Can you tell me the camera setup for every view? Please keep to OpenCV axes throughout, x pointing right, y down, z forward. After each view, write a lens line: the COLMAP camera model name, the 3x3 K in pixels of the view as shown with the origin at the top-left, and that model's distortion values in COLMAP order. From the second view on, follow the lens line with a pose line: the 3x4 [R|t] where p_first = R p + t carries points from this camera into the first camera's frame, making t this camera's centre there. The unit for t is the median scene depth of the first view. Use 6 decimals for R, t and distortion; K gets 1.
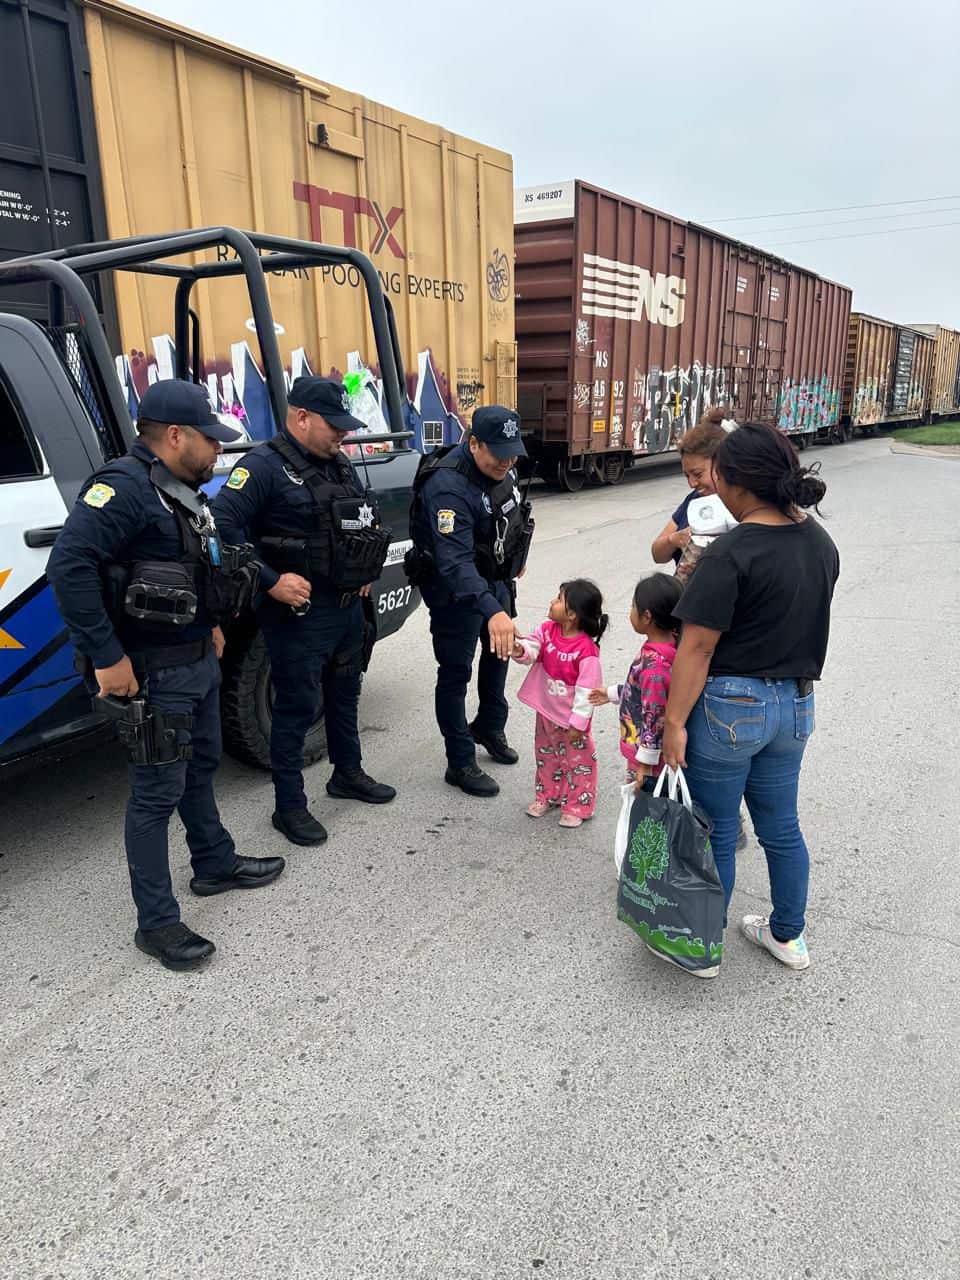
lens RADIAL K [[903.6, 0, 481.8], [0, 903.6, 644.3], [0, 0, 1]] dist [0.016789, -0.032575]
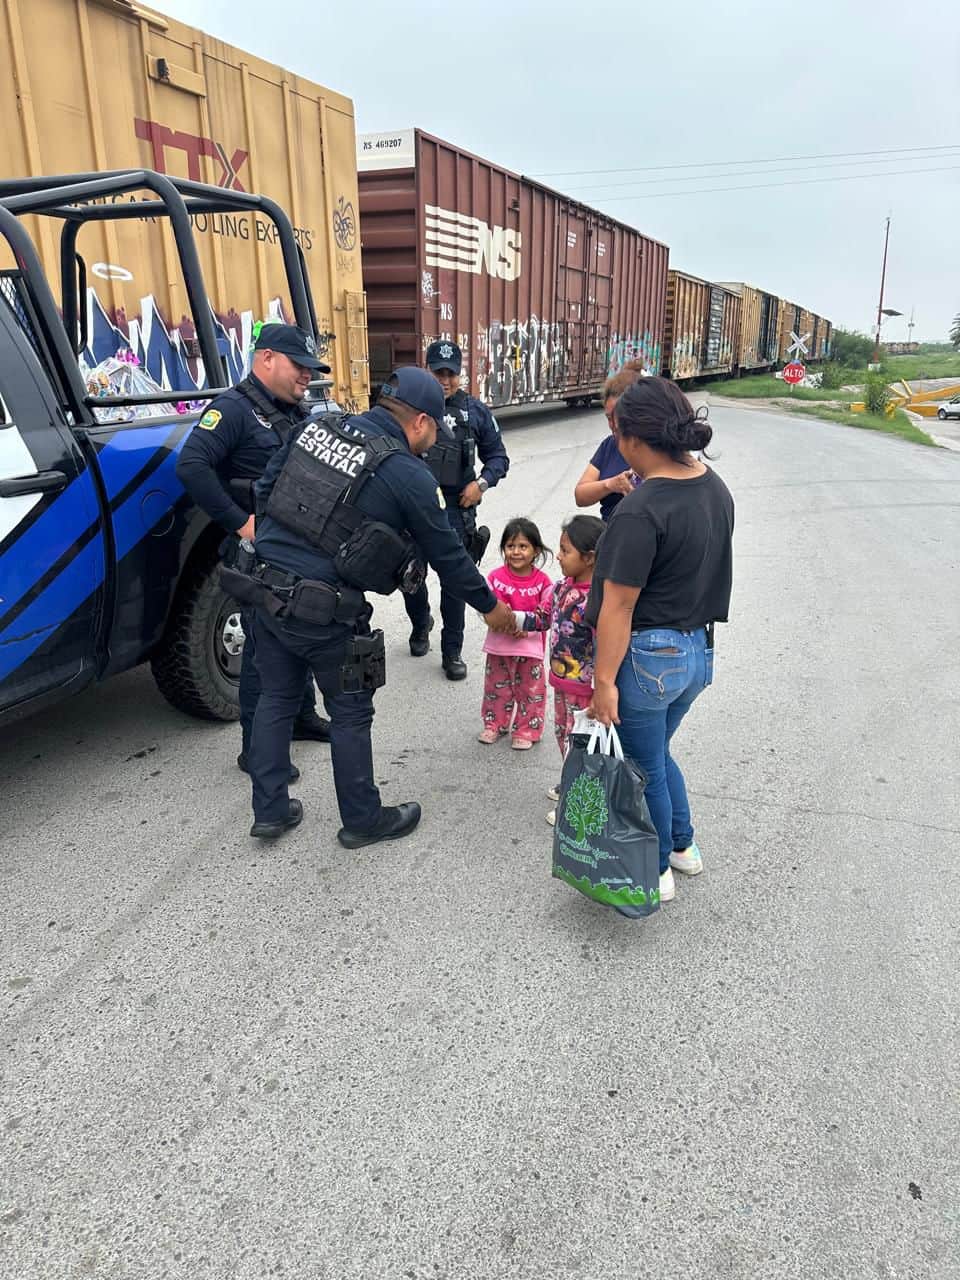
lens RADIAL K [[903.6, 0, 483.1], [0, 903.6, 632.8], [0, 0, 1]] dist [0.016789, -0.032575]
pose [[0.983239, -0.048787, 0.175673, -0.123298], [0.042393, 0.998301, 0.039971, 0.016726], [-0.177325, -0.031854, 0.983637, -0.045038]]
